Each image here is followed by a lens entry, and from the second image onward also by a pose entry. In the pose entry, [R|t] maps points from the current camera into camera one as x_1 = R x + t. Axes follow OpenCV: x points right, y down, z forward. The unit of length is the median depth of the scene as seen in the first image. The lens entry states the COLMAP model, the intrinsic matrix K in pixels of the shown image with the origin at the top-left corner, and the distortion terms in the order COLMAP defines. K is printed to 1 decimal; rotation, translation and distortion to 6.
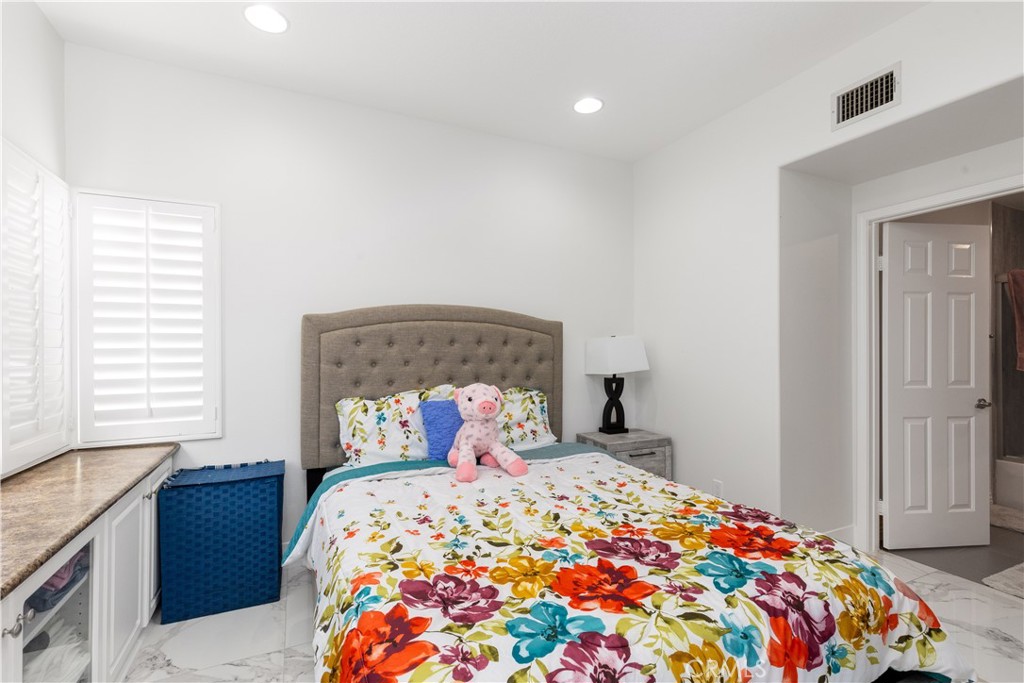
lens RADIAL K [[466.4, 0, 502.3], [0, 466.4, 343.5], [0, 0, 1]] dist [0.012079, -0.000586]
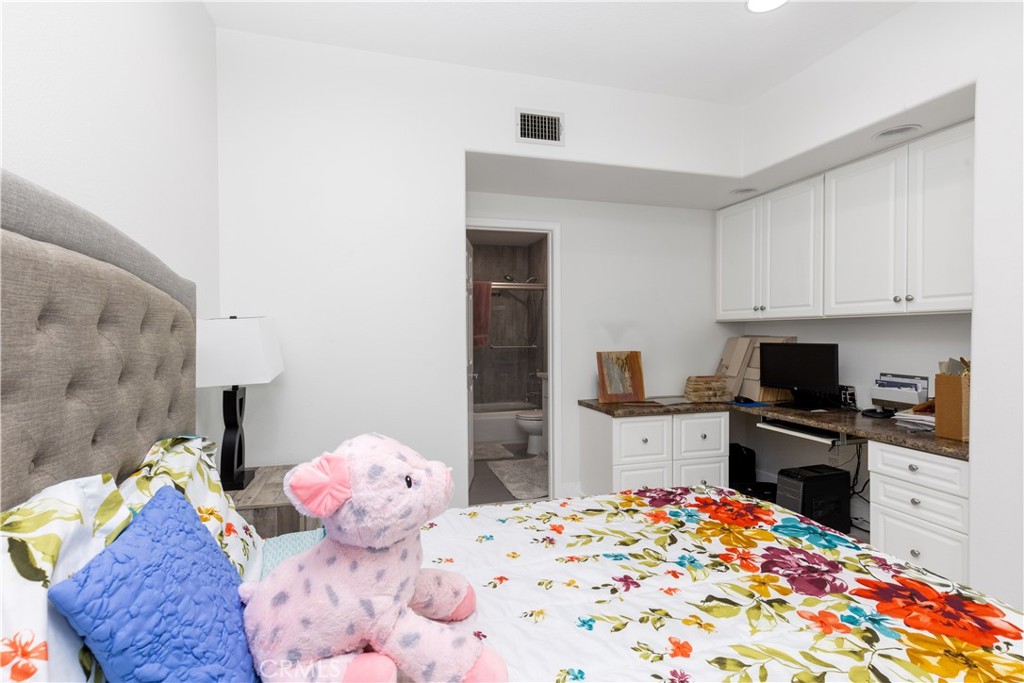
lens RADIAL K [[466.4, 0, 502.3], [0, 466.4, 343.5], [0, 0, 1]] dist [0.012079, -0.000586]
pose [[0.150763, -0.018038, 0.988405, -0.567487], [-0.010402, 0.999749, 0.019831, 0.005956], [-0.988515, -0.013271, 0.150537, 1.211772]]
